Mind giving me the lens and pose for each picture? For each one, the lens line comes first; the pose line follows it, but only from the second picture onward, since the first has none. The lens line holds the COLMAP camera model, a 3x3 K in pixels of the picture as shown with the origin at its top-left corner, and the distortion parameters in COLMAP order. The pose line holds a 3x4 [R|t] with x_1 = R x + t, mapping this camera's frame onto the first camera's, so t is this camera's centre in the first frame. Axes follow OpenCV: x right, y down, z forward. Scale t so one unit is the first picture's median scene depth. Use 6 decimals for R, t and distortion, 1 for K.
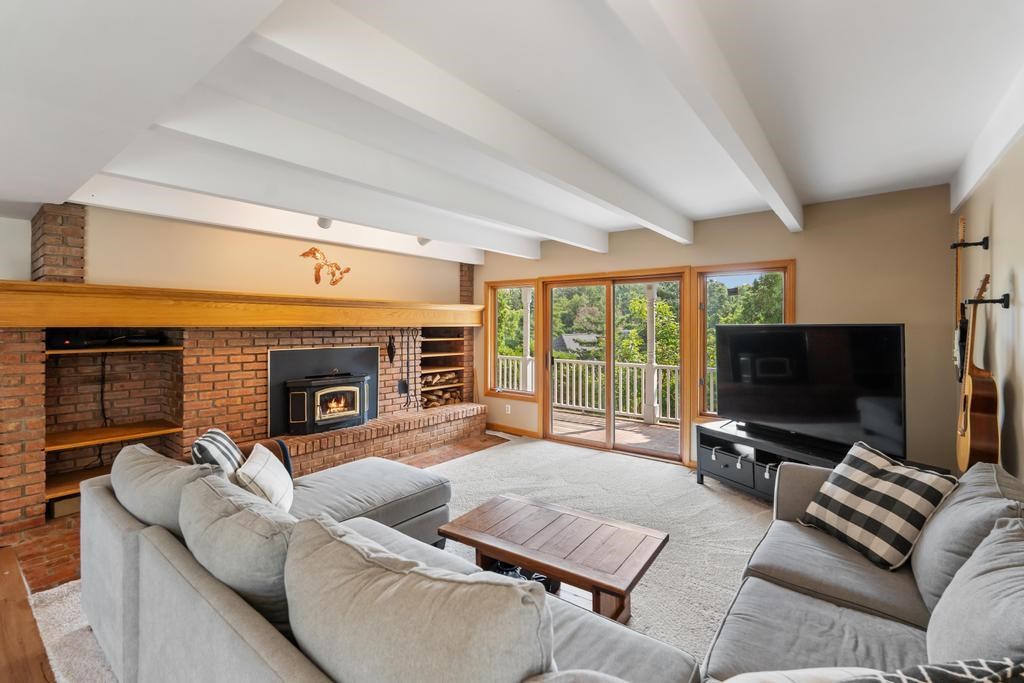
lens RADIAL K [[455.6, 0, 514.6], [0, 455.6, 328.5], [0, 0, 1]] dist [-0.000146, 0.000214]
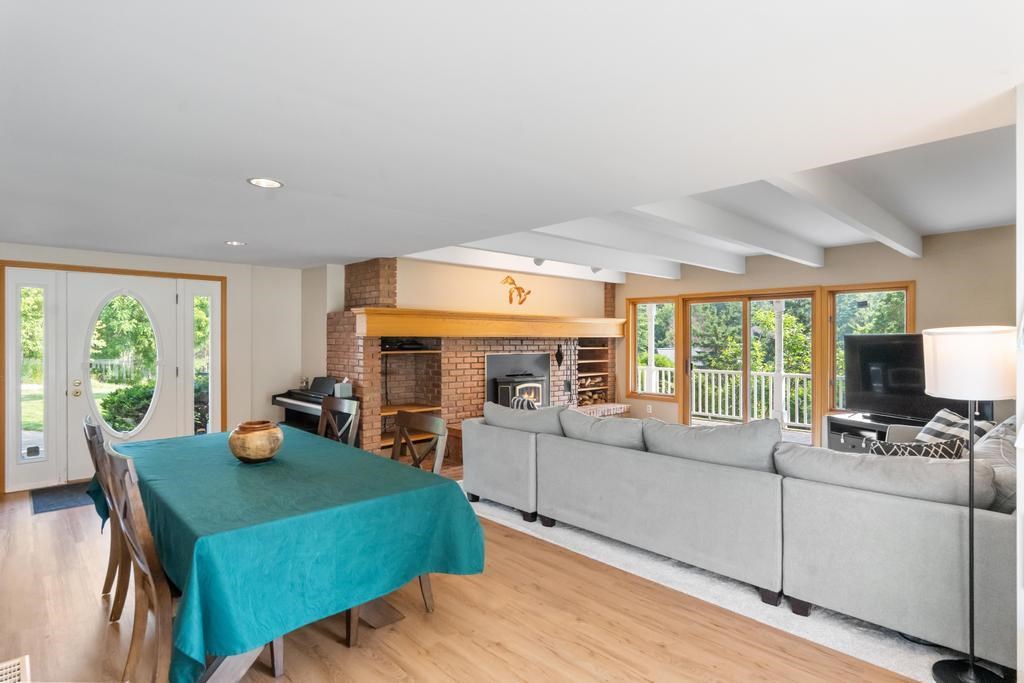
lens RADIAL K [[528.6, 0, 512.0], [0, 528.6, 341.5], [0, 0, 1]] dist [0.004909, 0.000415]
pose [[0.989065, -0.000373, -0.147481, -0.194622], [0.000113, 0.999998, -0.001773, 0.010614], [0.147481, 0.001737, 0.989063, -0.453952]]
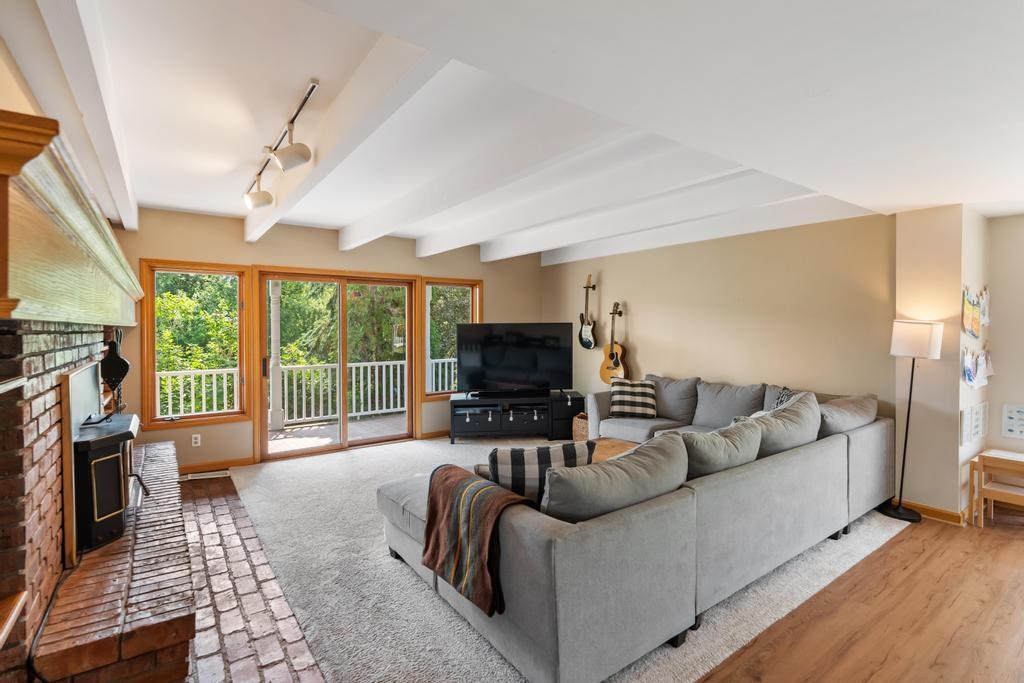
lens RADIAL K [[484.4, 0, 512.0], [0, 484.4, 327.8], [0, 0, 1]] dist [-0.001470, 0.000193]
pose [[0.281537, -0.006838, 0.959526, -0.741185], [0.009522, 0.999945, 0.004333, 0.000358], [-0.959503, 0.007917, 0.281587, 0.367567]]
